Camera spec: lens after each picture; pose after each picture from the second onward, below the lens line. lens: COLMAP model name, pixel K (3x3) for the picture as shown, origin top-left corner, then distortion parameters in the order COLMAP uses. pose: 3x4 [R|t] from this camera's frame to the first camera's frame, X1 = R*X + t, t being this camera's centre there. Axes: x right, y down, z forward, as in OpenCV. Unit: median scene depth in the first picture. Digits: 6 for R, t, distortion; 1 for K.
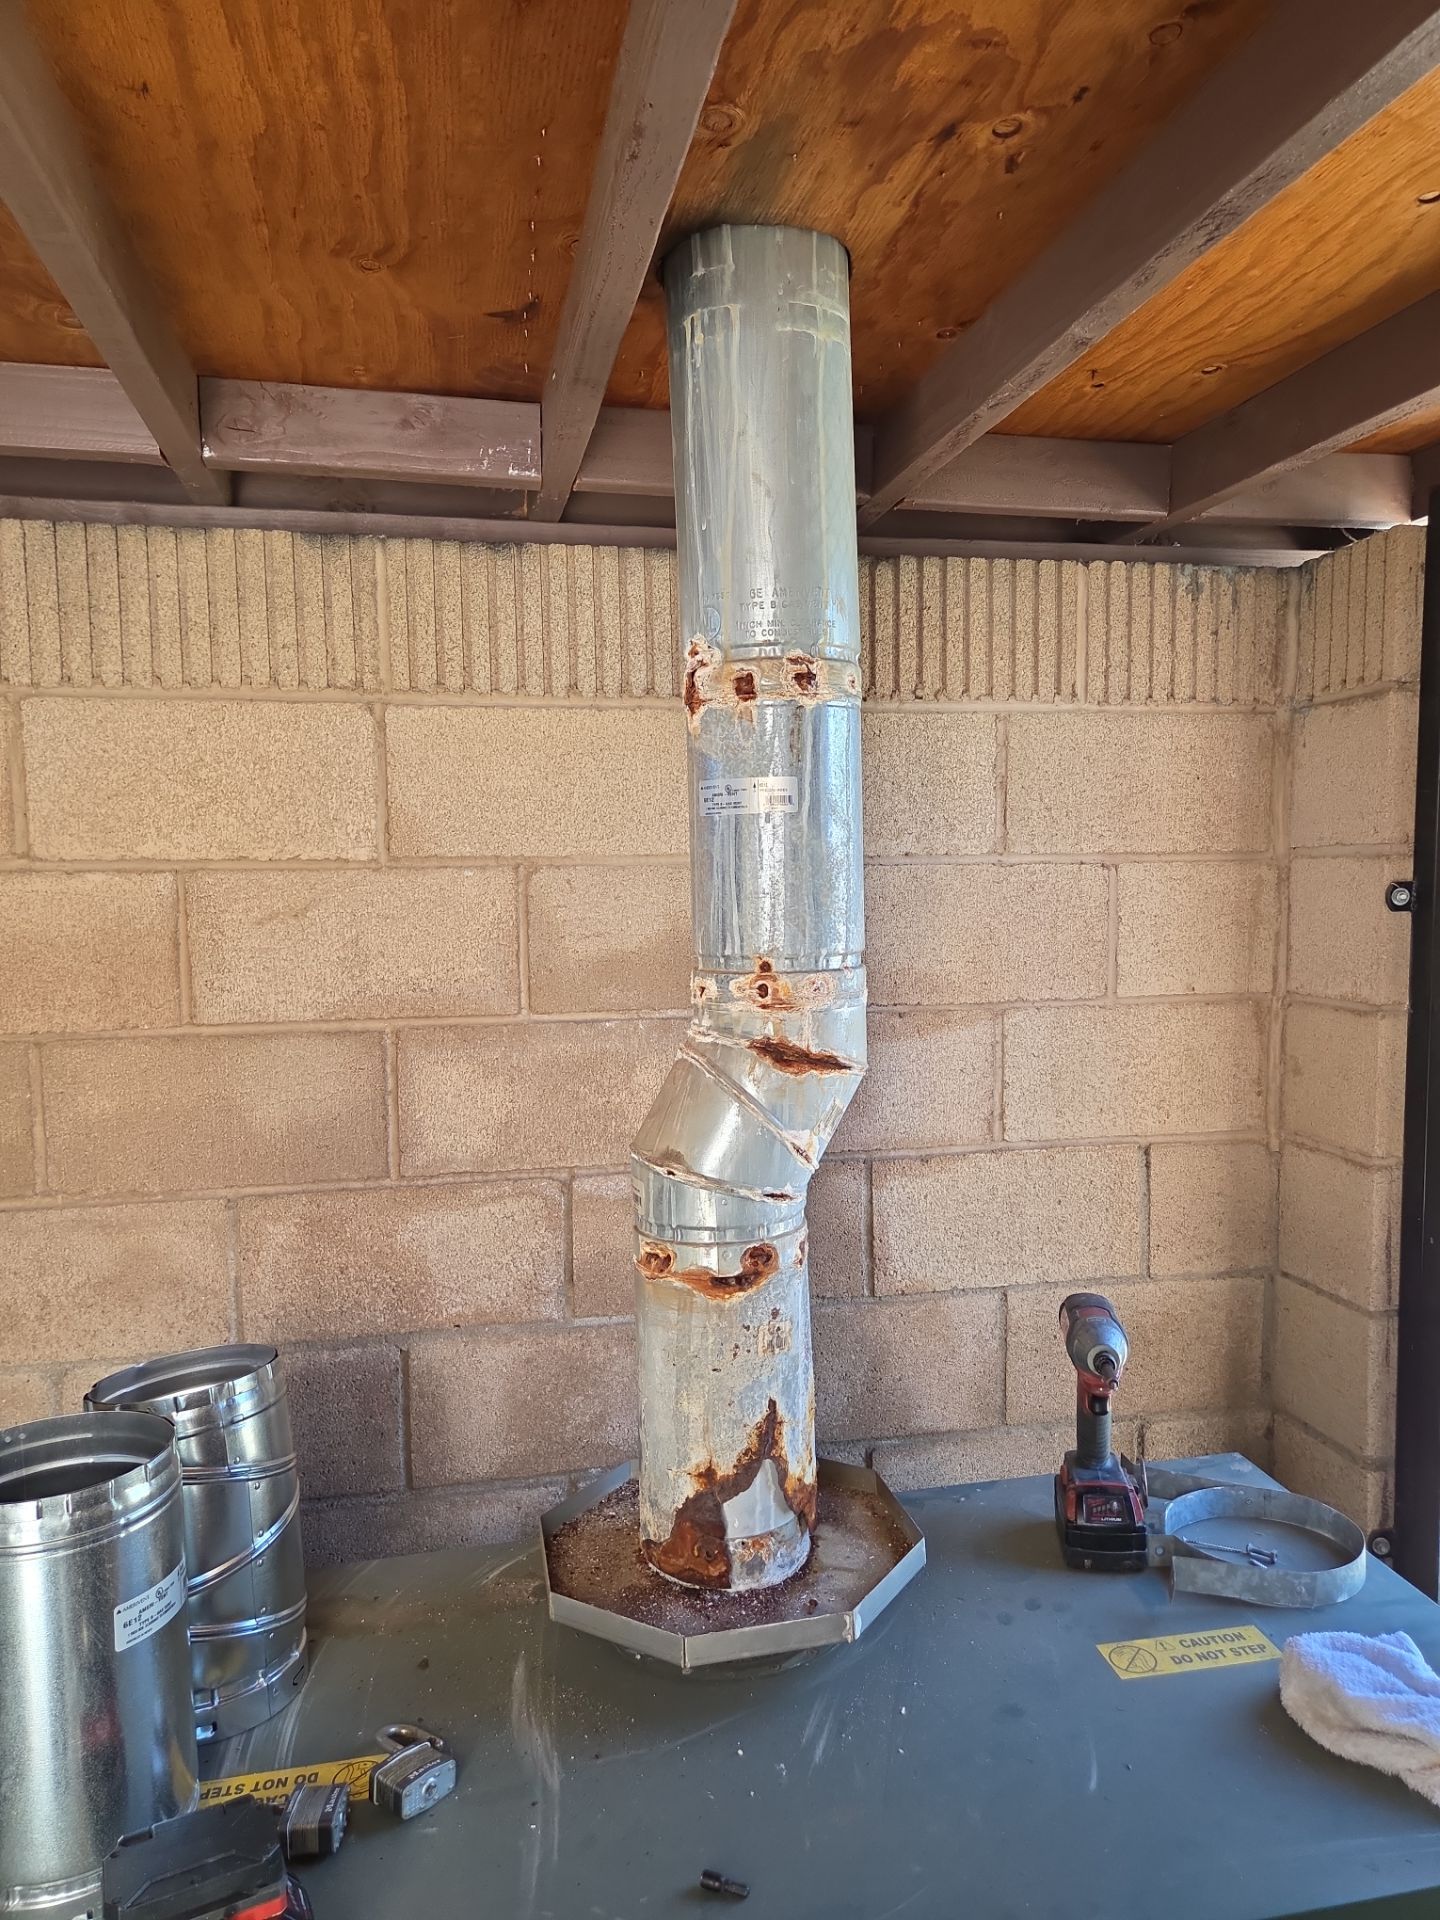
lens RADIAL K [[1304.7, 0, 740.1], [0, 1304.7, 963.1], [0, 0, 1]] dist [0.035255, -0.034005]
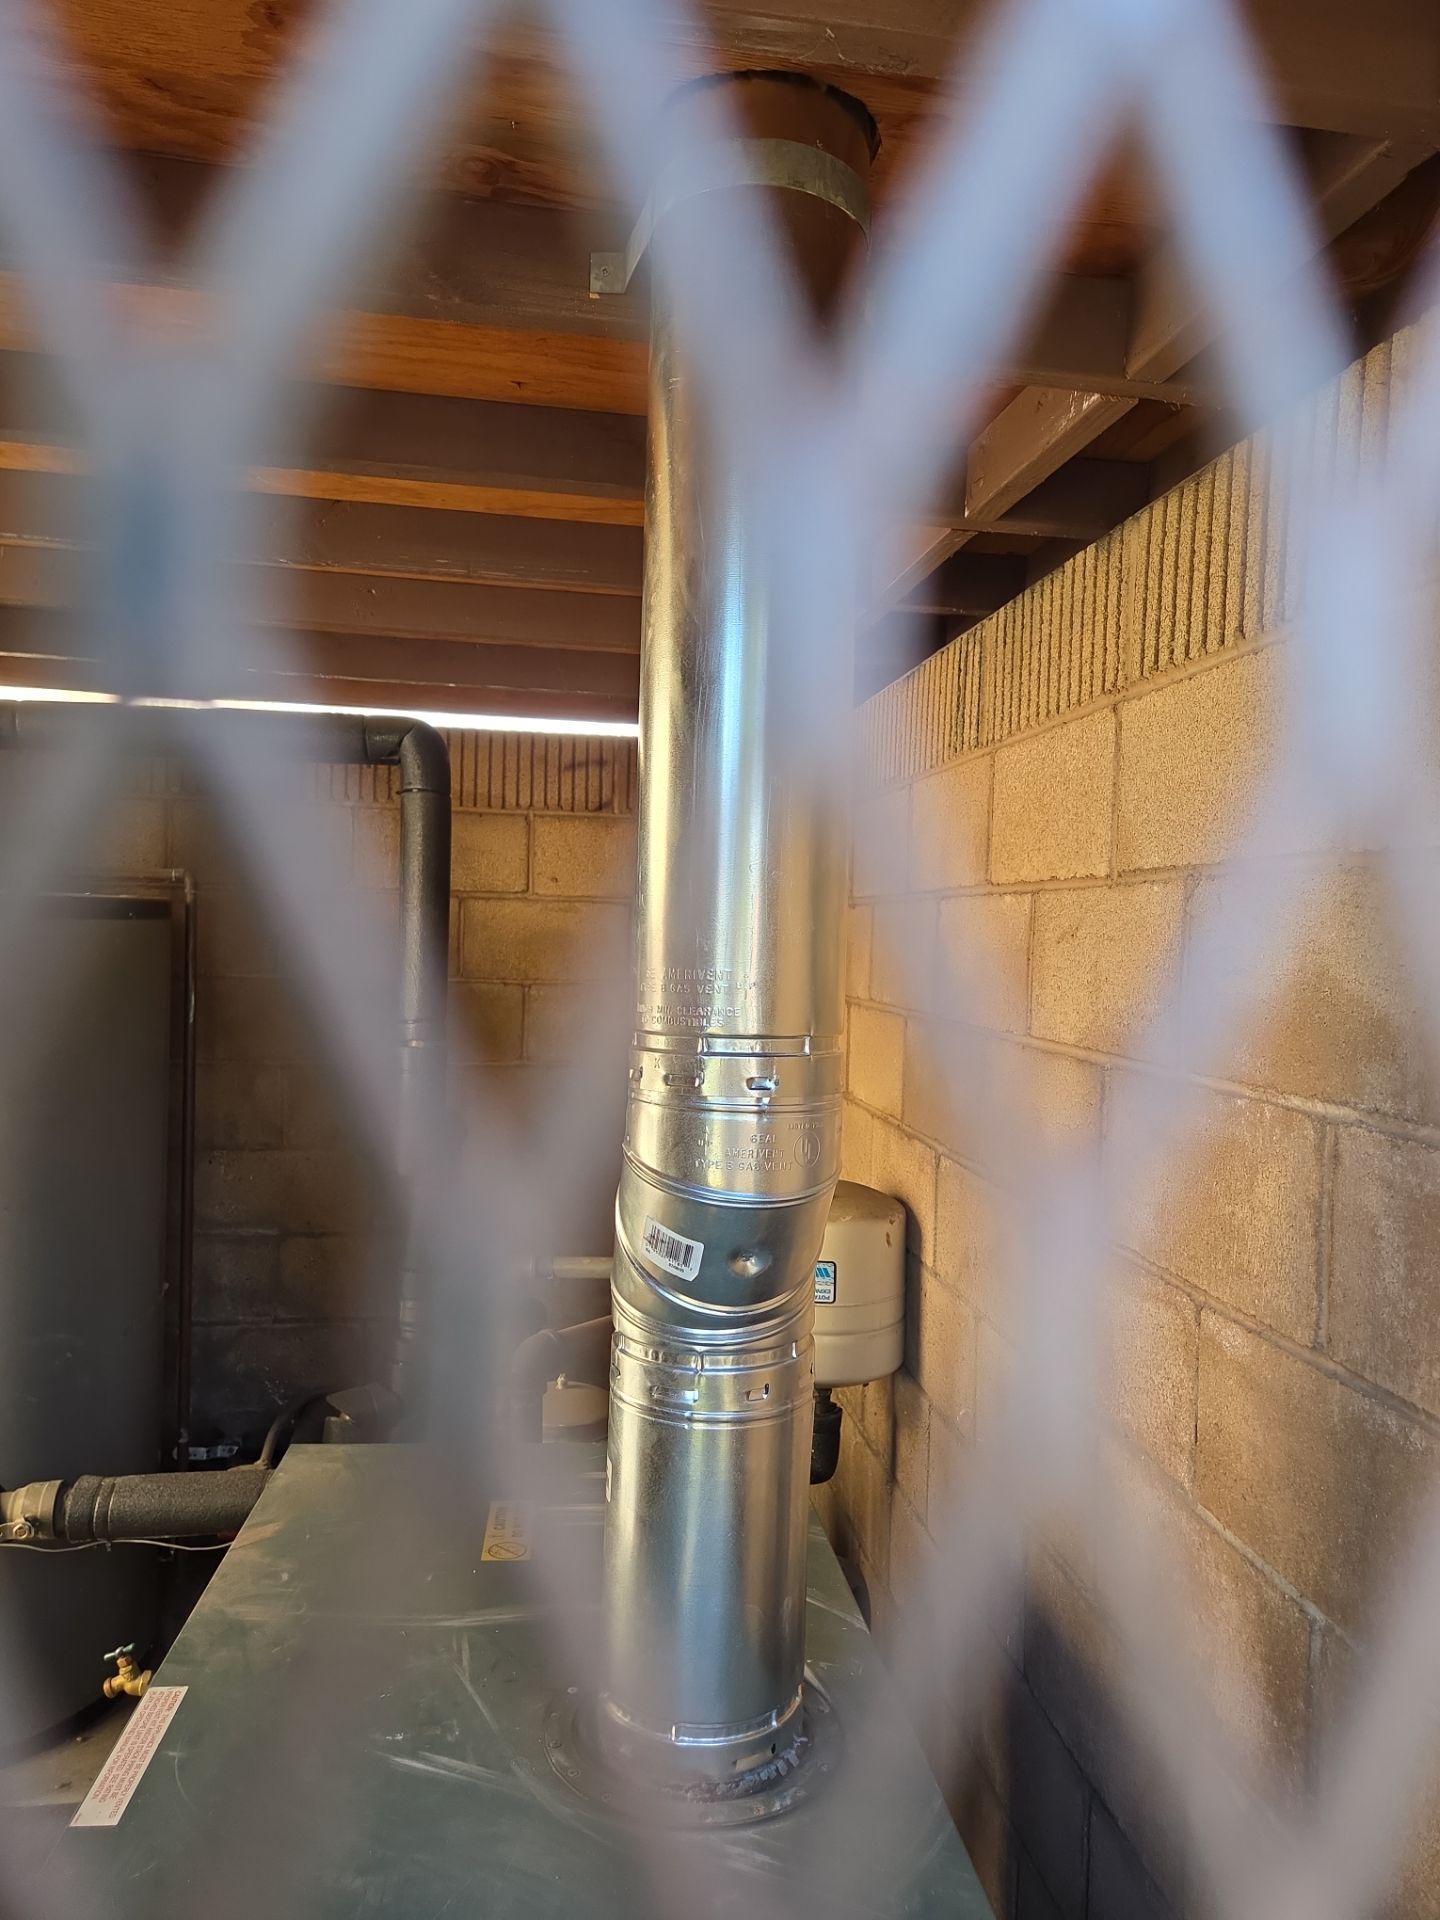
lens RADIAL K [[1304.7, 0, 722.8], [0, 1304.7, 963.7], [0, 0, 1]] dist [0.035255, -0.034005]
pose [[-0.085933, 0.032628, -0.995767, 0.648462], [-0.097985, 0.994341, 0.041037, -0.029452], [0.991471, 0.101096, -0.082250, 0.820788]]
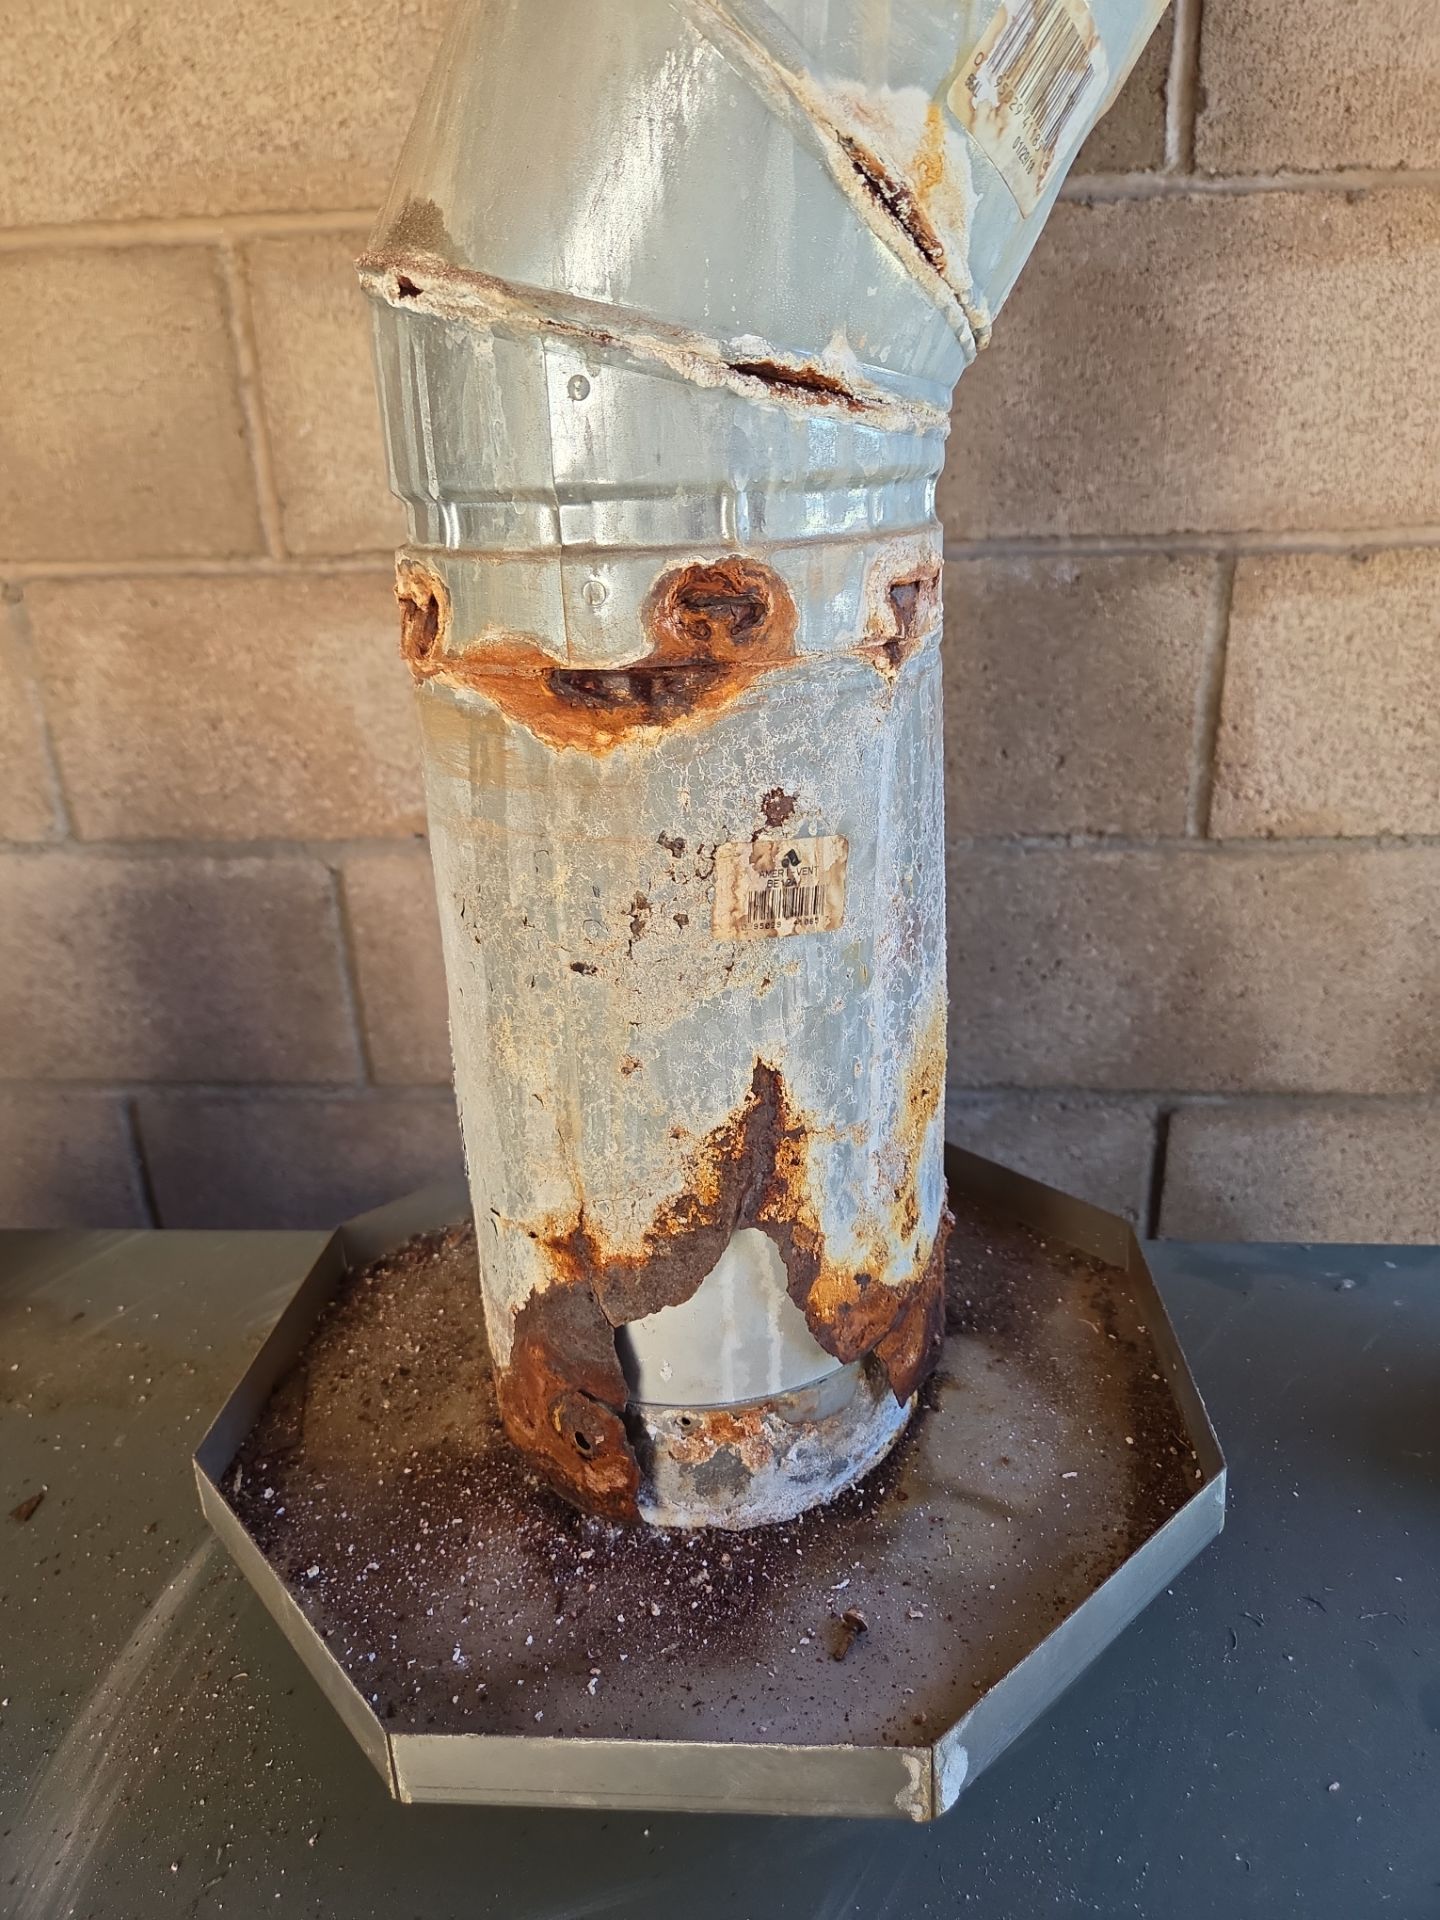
lens RADIAL K [[1304.7, 0, 713.1], [0, 1304.7, 947.9], [0, 0, 1]] dist [0.035255, -0.034005]
pose [[0.955827, 0.089137, -0.280088, 0.073557], [0.004020, 0.948855, 0.315687, 0.150787], [0.293903, -0.302869, 0.906583, 0.528291]]
